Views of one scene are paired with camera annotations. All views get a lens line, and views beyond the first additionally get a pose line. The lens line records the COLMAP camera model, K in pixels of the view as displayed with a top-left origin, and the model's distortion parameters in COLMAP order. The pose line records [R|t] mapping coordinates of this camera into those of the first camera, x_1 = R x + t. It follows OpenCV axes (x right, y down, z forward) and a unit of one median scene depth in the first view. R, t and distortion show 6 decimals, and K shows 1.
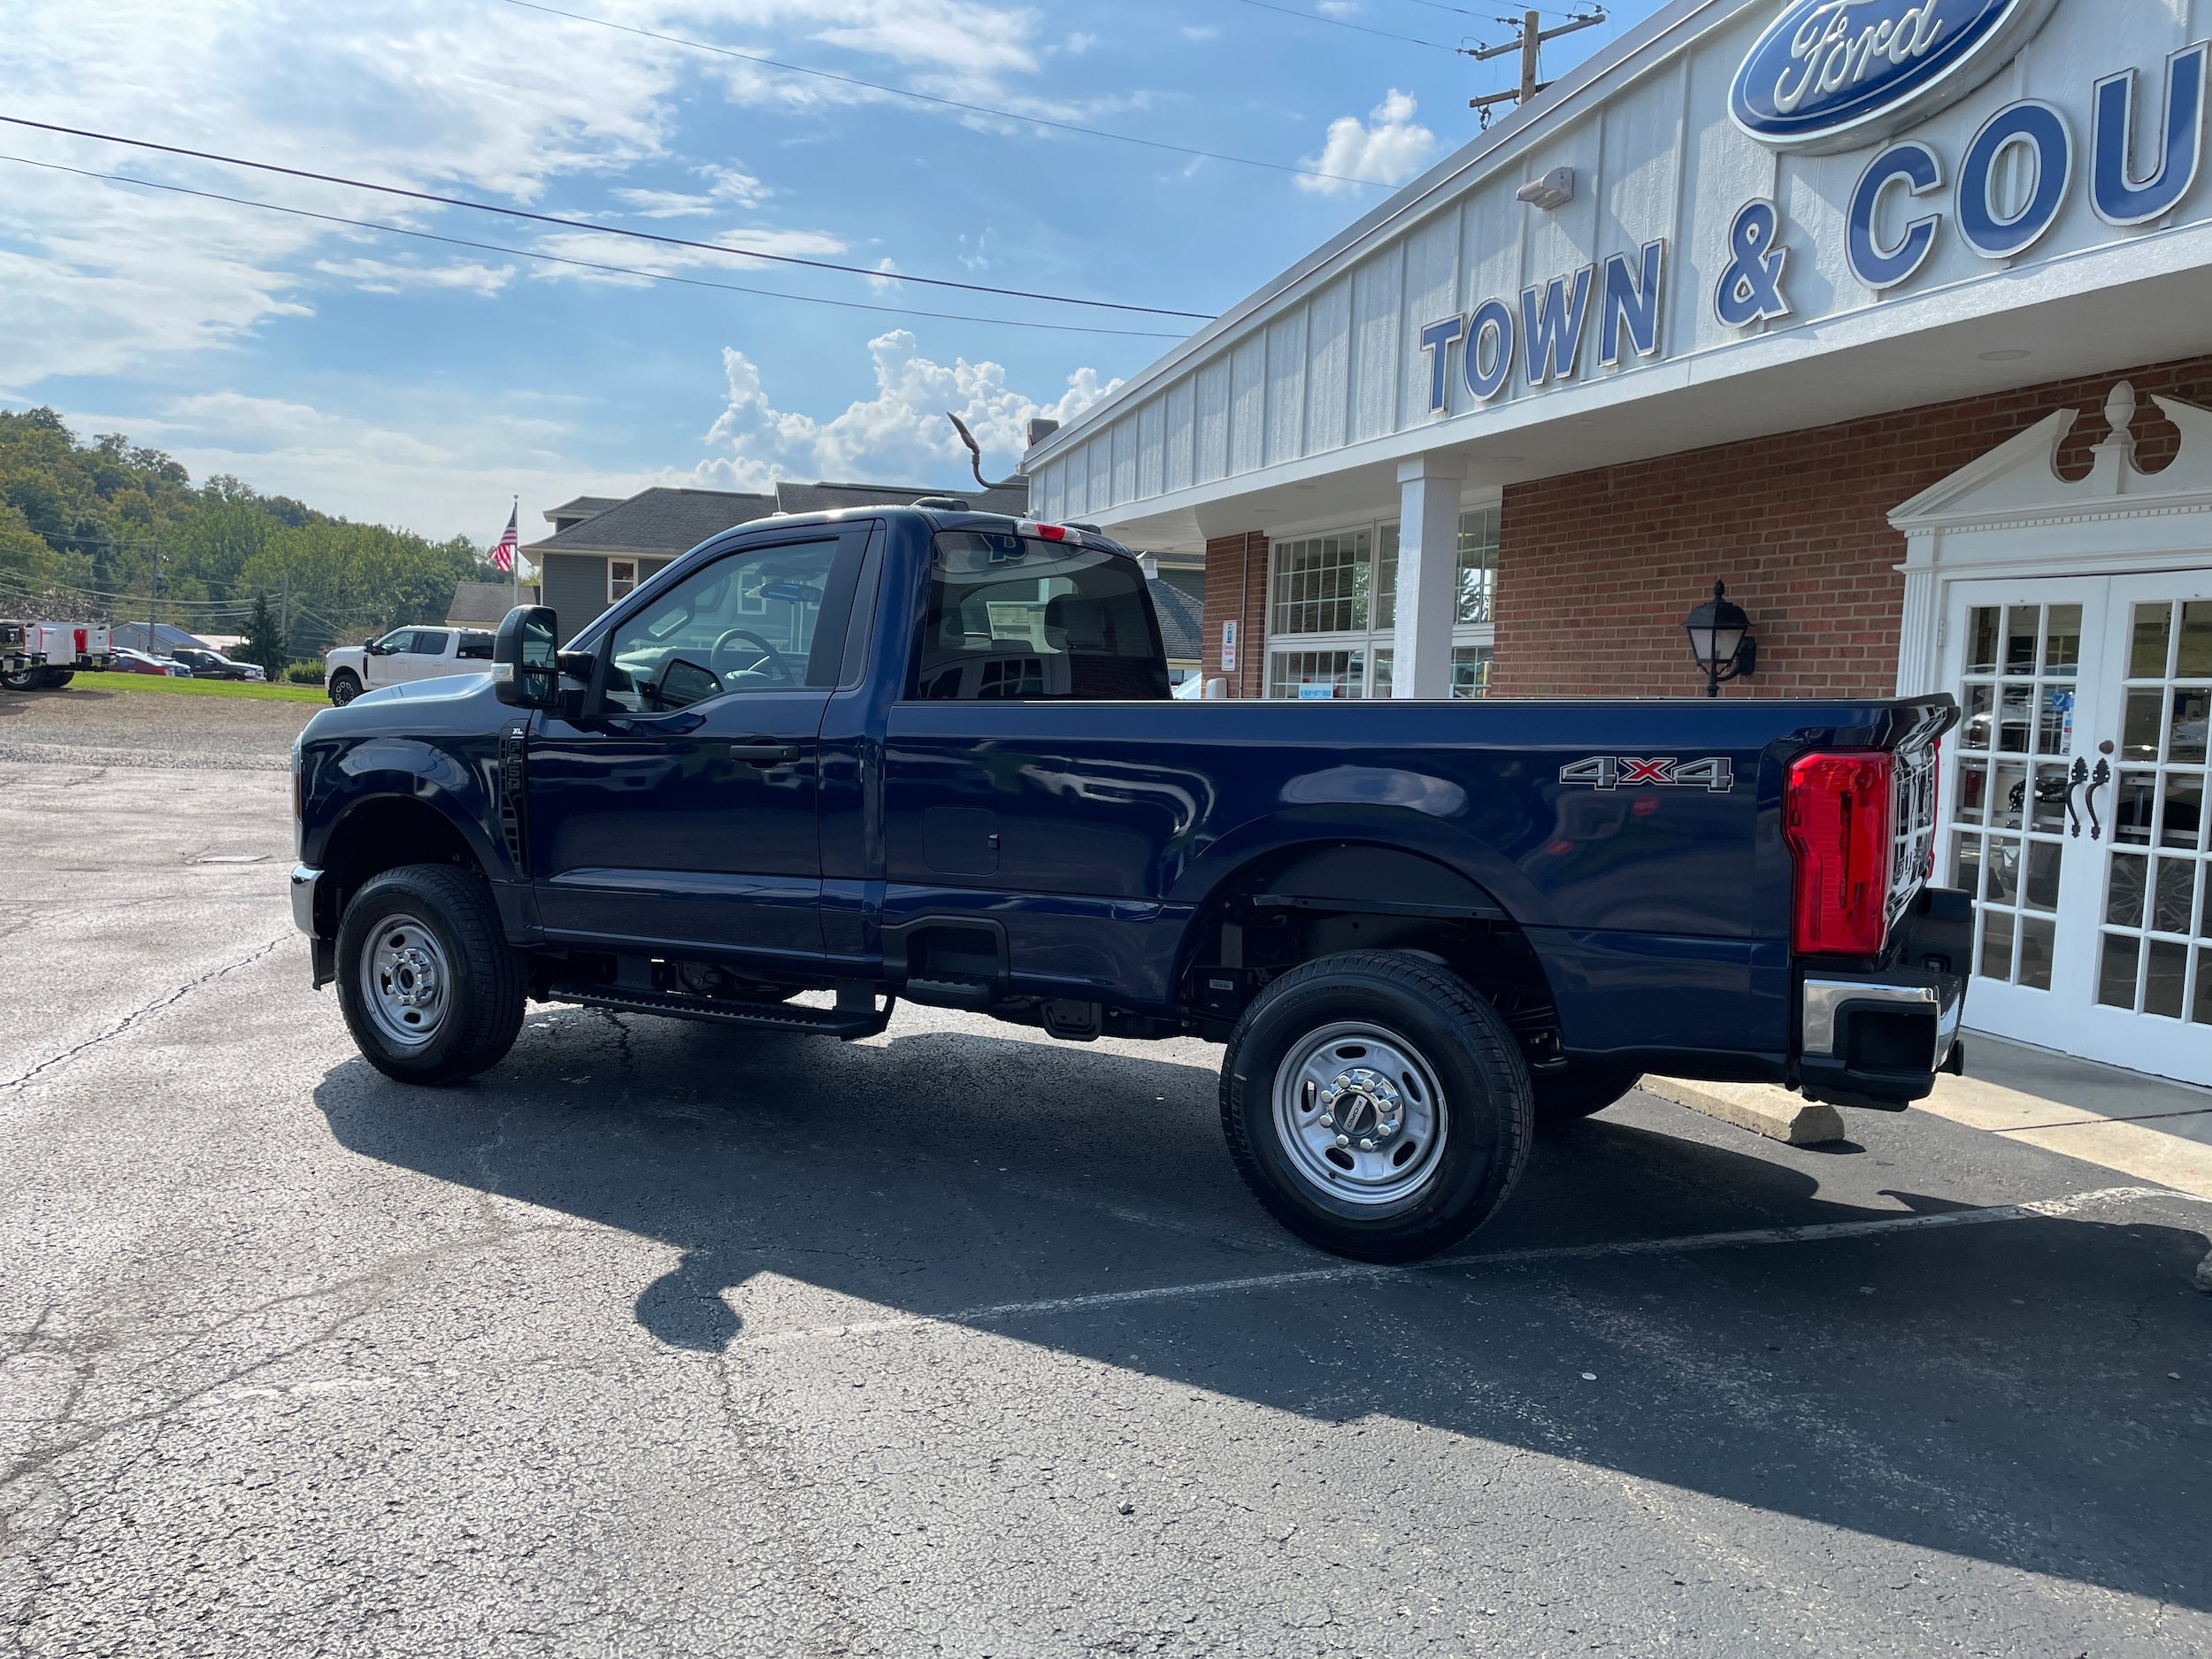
lens RADIAL K [[1665.3, 0, 1082.2], [0, 1665.3, 844.4], [0, 0, 1]] dist [0.097892, -0.124080]
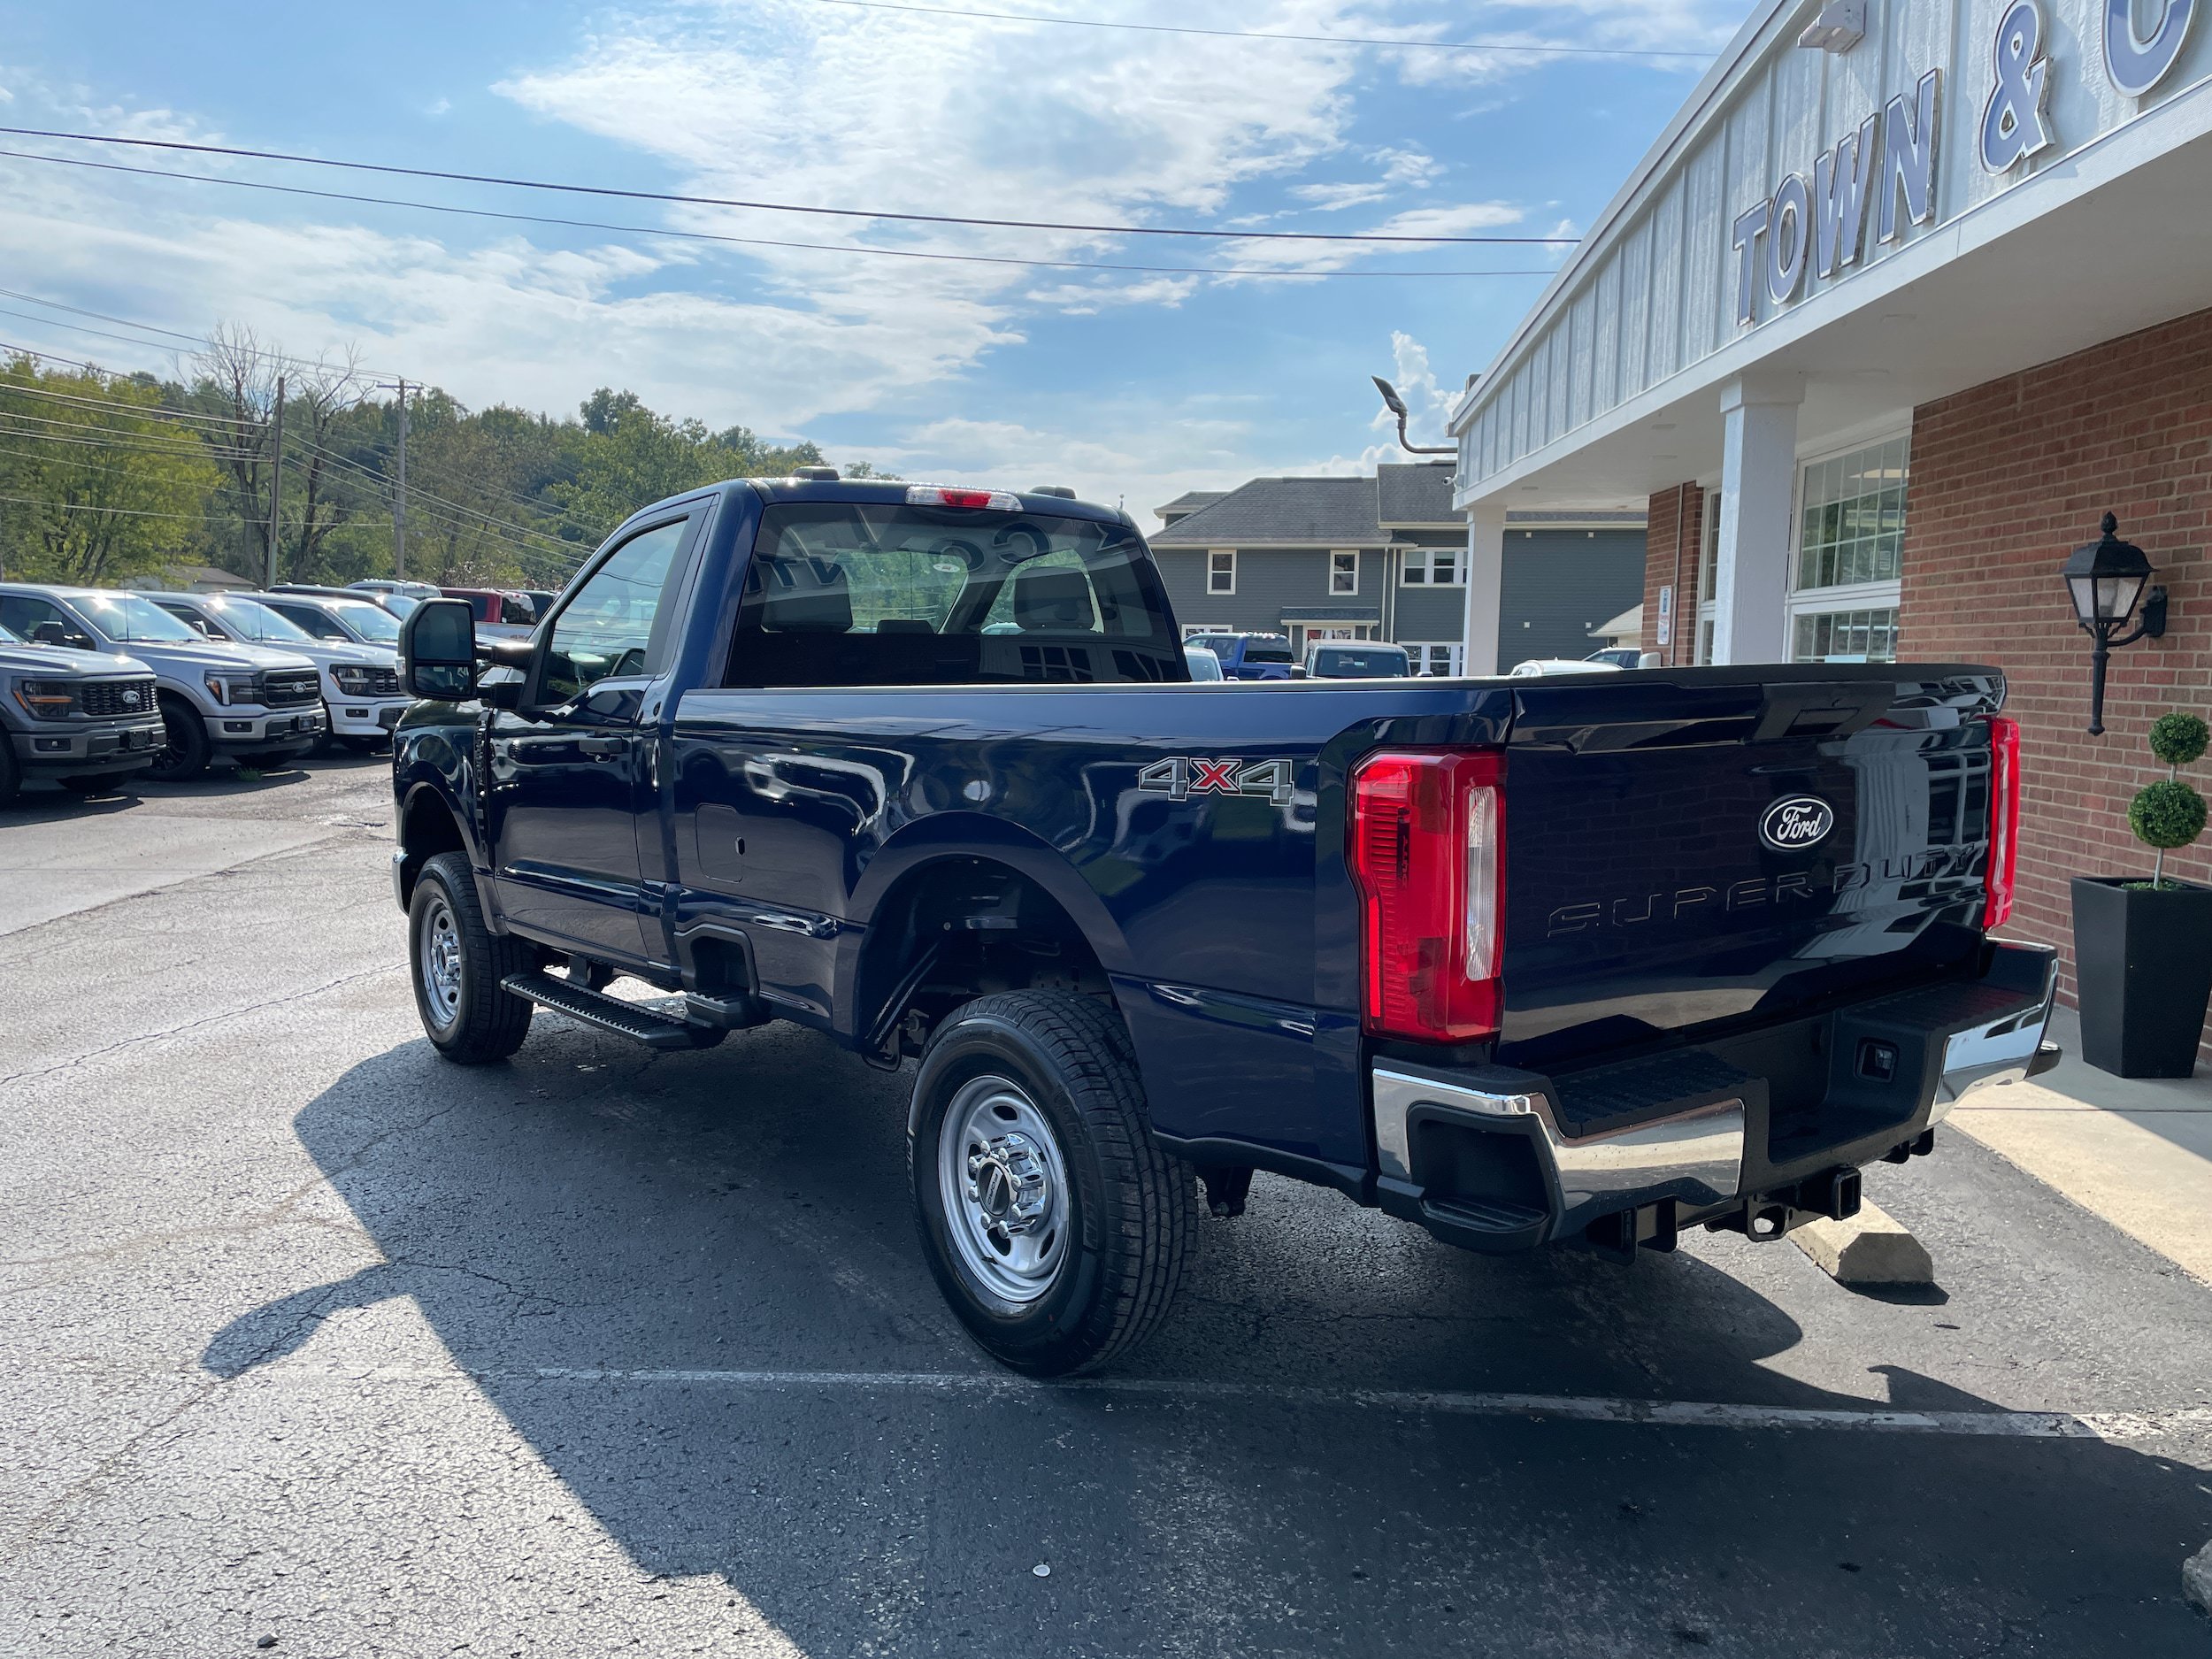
lens RADIAL K [[1665.3, 0, 1076.6], [0, 1665.3, 846.6], [0, 0, 1]] dist [0.097892, -0.124080]
pose [[0.924154, 0.023946, -0.381269, 0.276932], [-0.019875, 0.999696, 0.014613, -0.010784], [0.381503, -0.005927, 0.924349, 0.140257]]
